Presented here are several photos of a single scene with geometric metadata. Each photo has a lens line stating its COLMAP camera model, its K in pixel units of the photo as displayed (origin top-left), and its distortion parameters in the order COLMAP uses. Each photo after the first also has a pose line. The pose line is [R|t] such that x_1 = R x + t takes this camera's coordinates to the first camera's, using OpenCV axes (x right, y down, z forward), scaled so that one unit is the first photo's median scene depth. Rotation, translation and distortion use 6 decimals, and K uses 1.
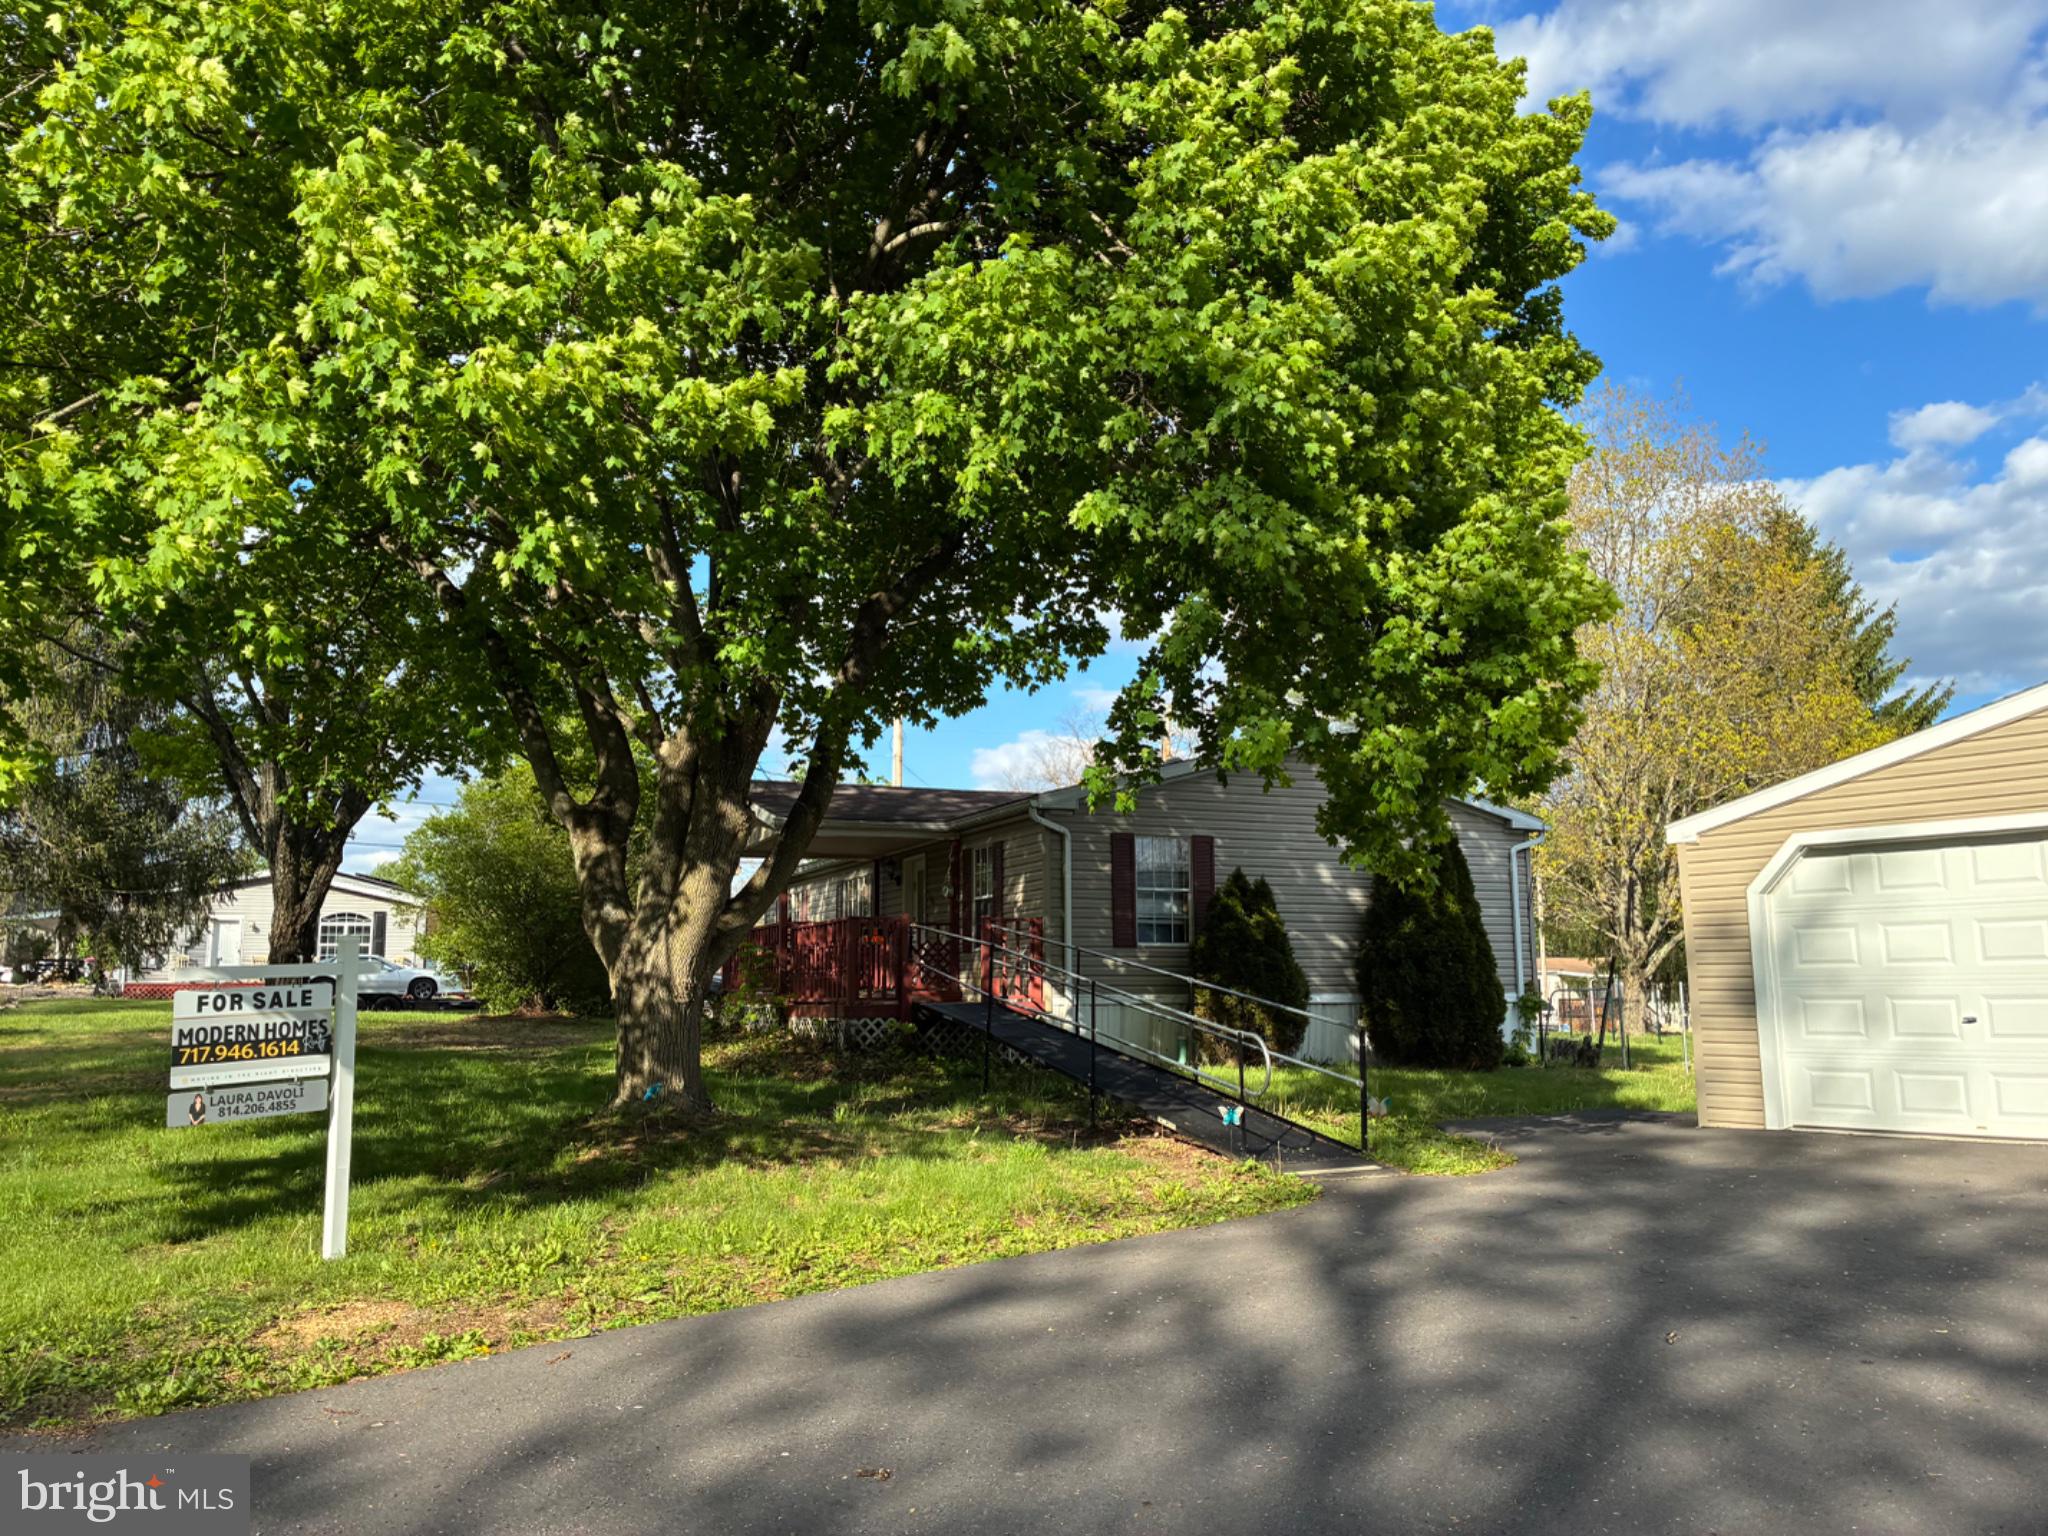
lens RADIAL K [[1545.6, 0, 1024.0], [0, 1545.6, 768.0], [0, 0, 1]] dist [0.061120, -0.136748]
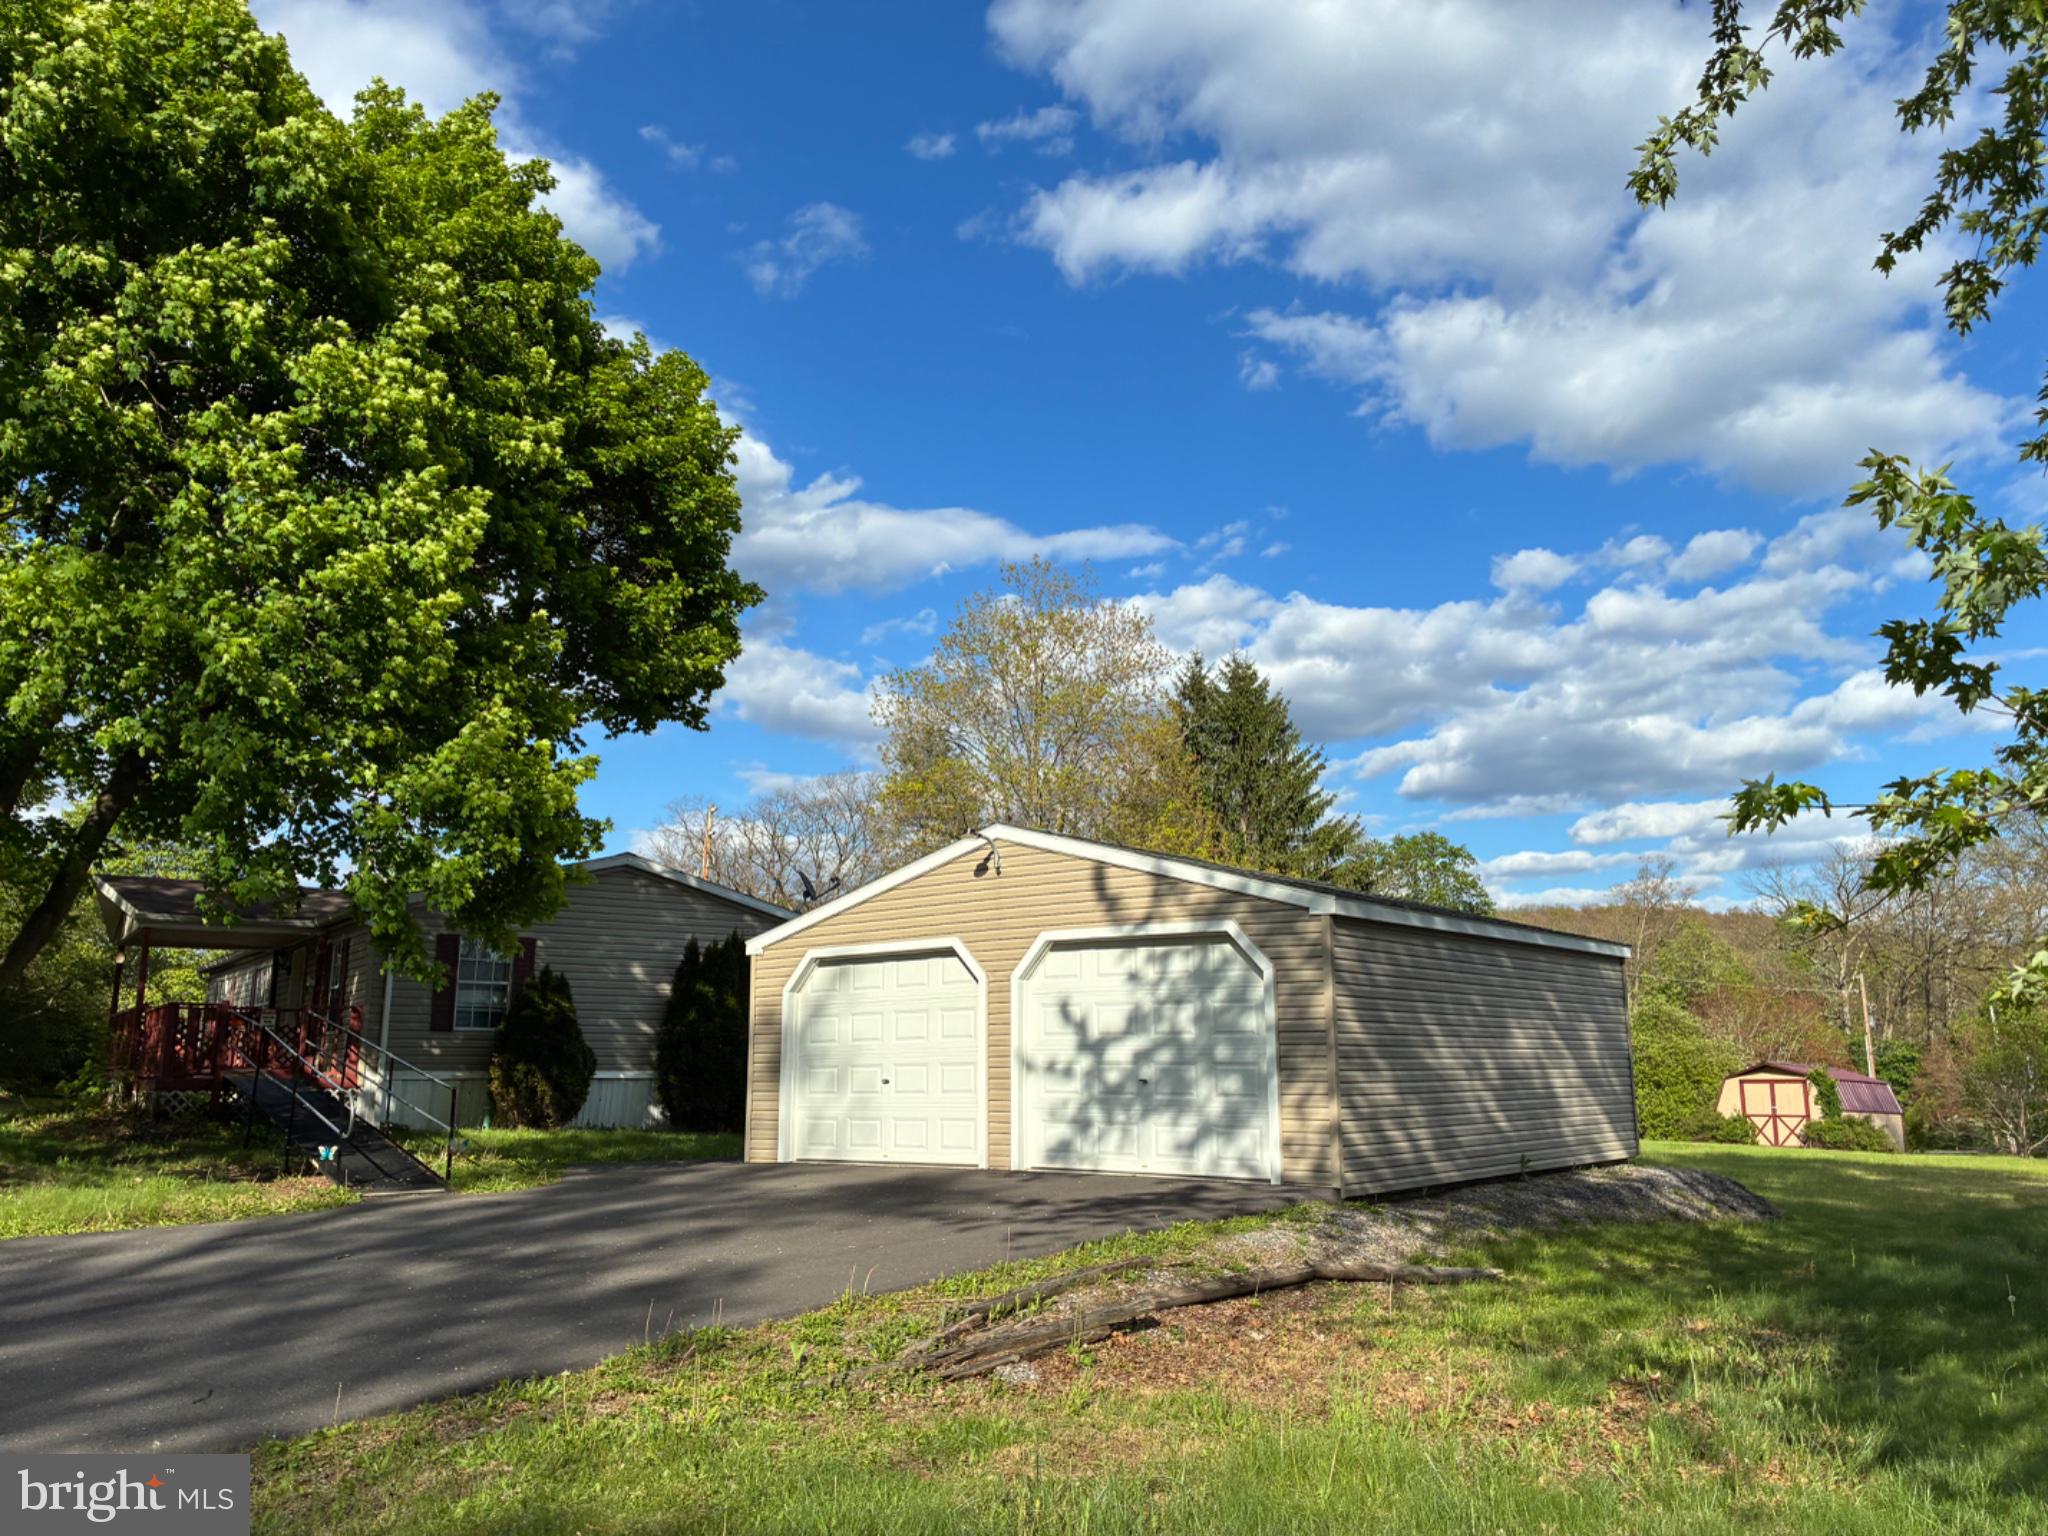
lens RADIAL K [[1545.6, 0, 1024.0], [0, 1545.6, 768.0], [0, 0, 1]] dist [0.061120, -0.136748]
pose [[0.975397, 0.044584, 0.215903, 0.351160], [-0.032177, 0.997641, -0.060646, -0.041026], [-0.218097, 0.052207, 0.974530, -0.397717]]
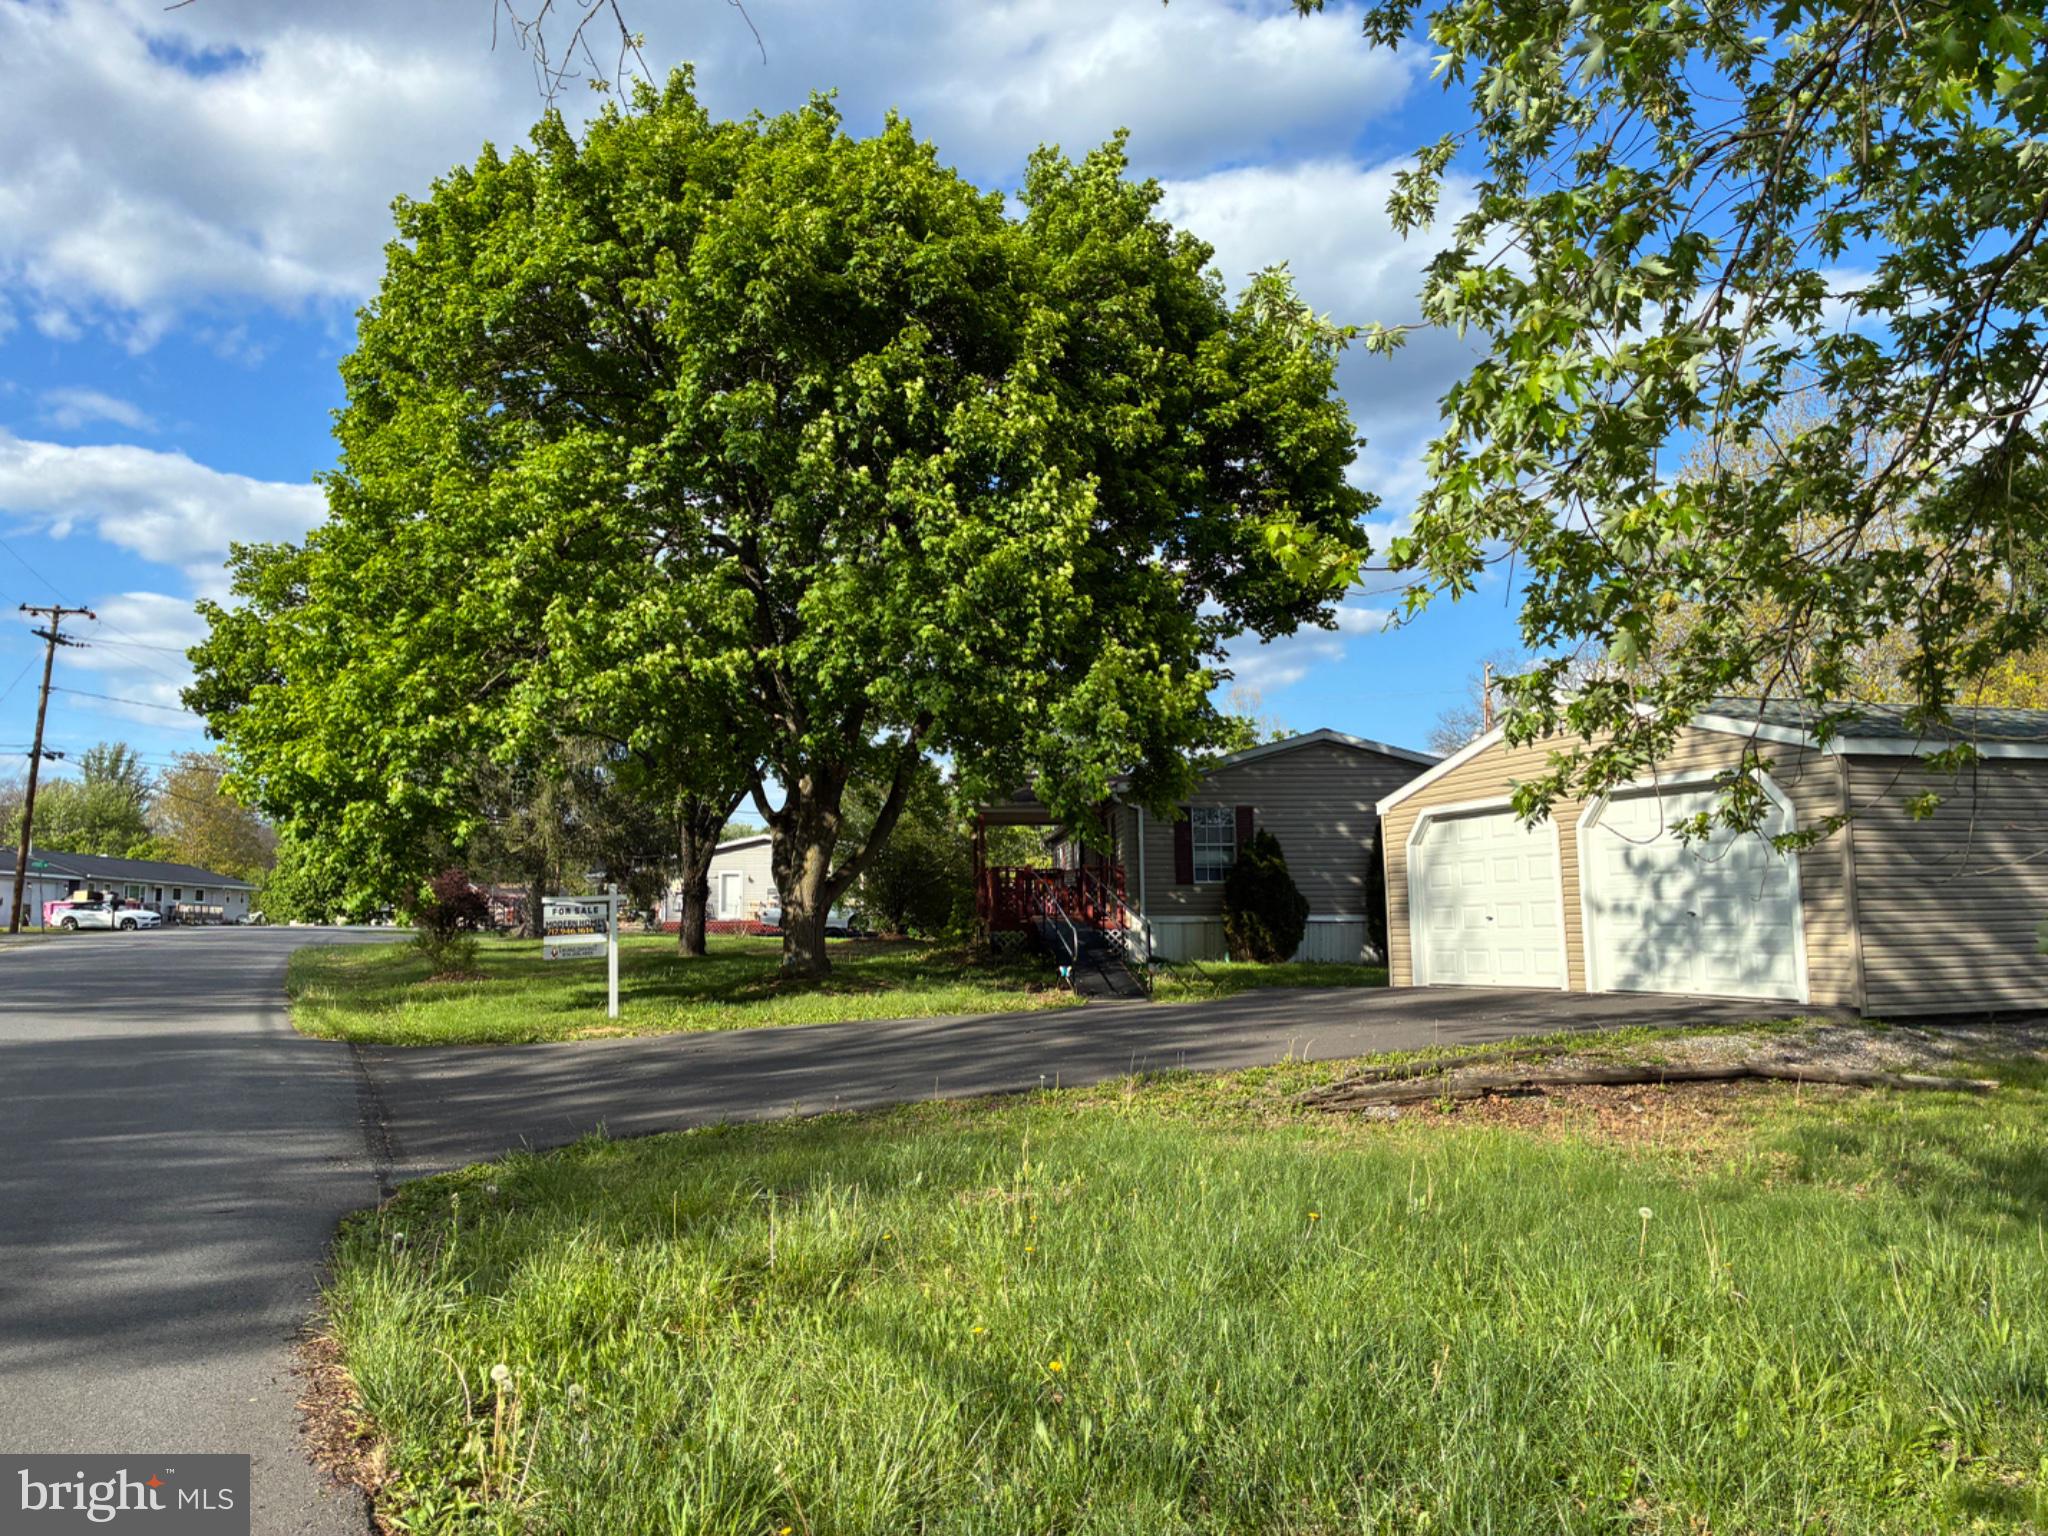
lens RADIAL K [[1545.6, 0, 1024.0], [0, 1545.6, 768.0], [0, 0, 1]] dist [0.061120, -0.136748]
pose [[0.948100, -0.037697, -0.315731, 0.577435], [0.048302, 0.998499, 0.025828, -0.059136], [0.314283, -0.039738, 0.948497, -0.644325]]
